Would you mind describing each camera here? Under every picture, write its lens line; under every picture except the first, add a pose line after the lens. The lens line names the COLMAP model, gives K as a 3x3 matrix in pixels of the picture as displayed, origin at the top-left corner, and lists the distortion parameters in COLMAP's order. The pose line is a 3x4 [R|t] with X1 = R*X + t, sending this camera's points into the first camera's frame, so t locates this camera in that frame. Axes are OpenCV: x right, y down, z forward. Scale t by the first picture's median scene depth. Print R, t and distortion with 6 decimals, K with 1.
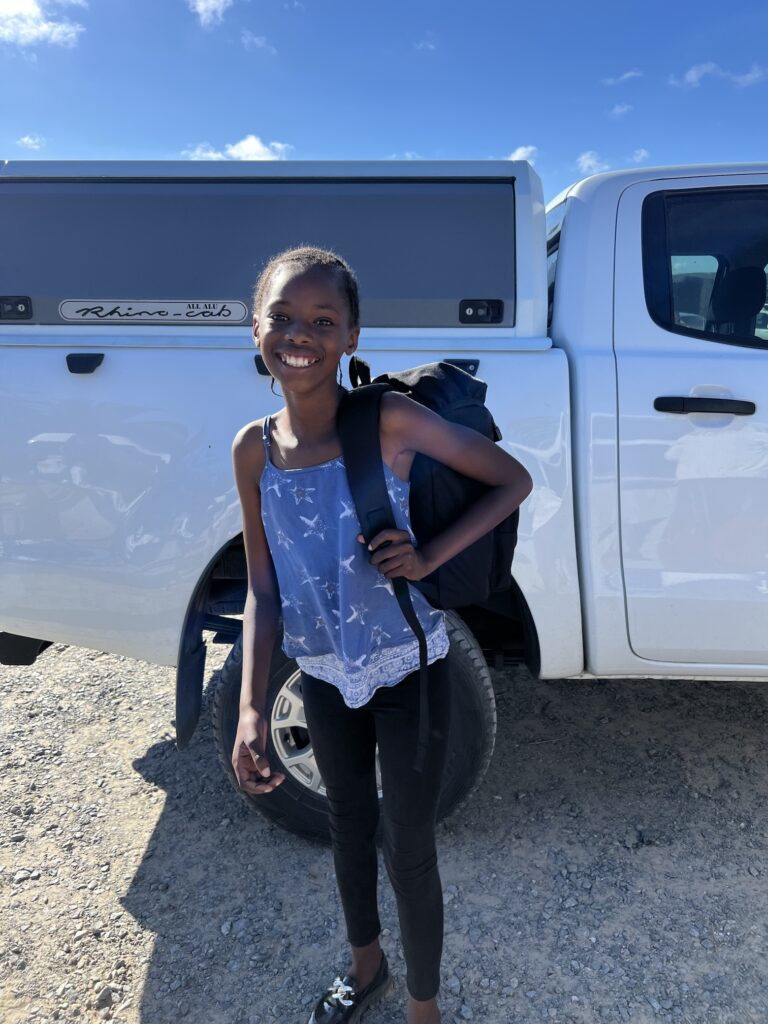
lens RADIAL K [[777.6, 0, 383.8], [0, 777.6, 510.2], [0, 0, 1]] dist [0.014819, -0.029638]
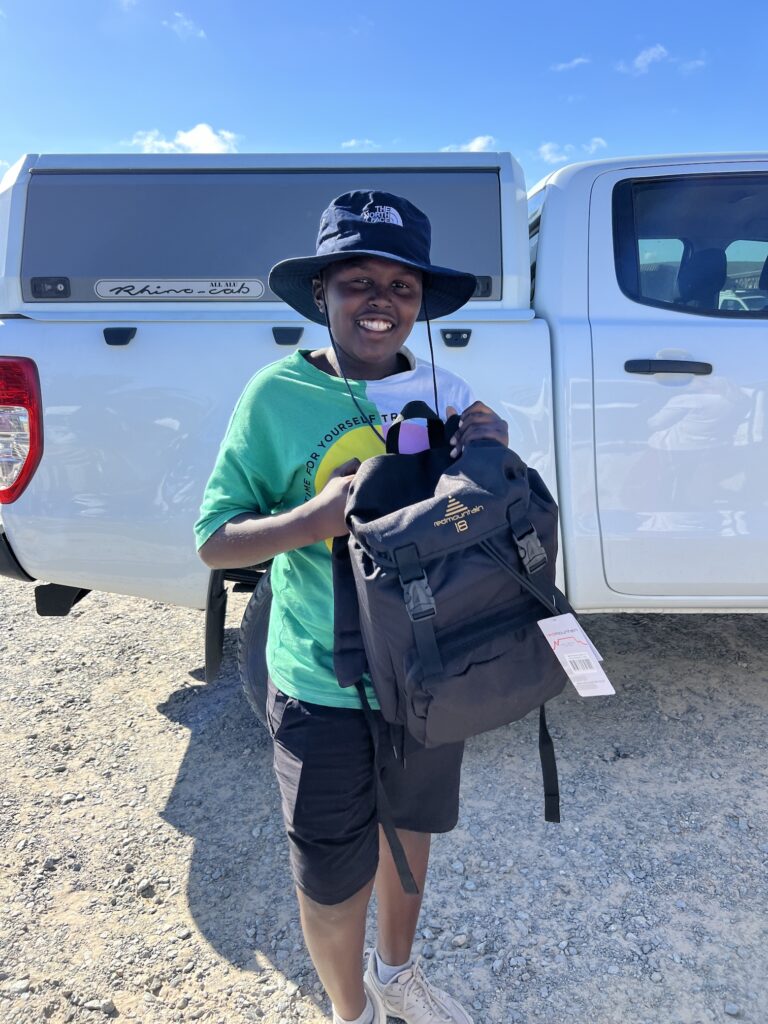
lens RADIAL K [[777.6, 0, 382.5], [0, 777.6, 513.4], [0, 0, 1]] dist [0.014819, -0.029638]
pose [[0.999575, -0.015675, 0.024568, -0.036007], [0.015337, 0.999786, 0.013880, 0.053707], [-0.024780, -0.013497, 0.999602, -0.125977]]
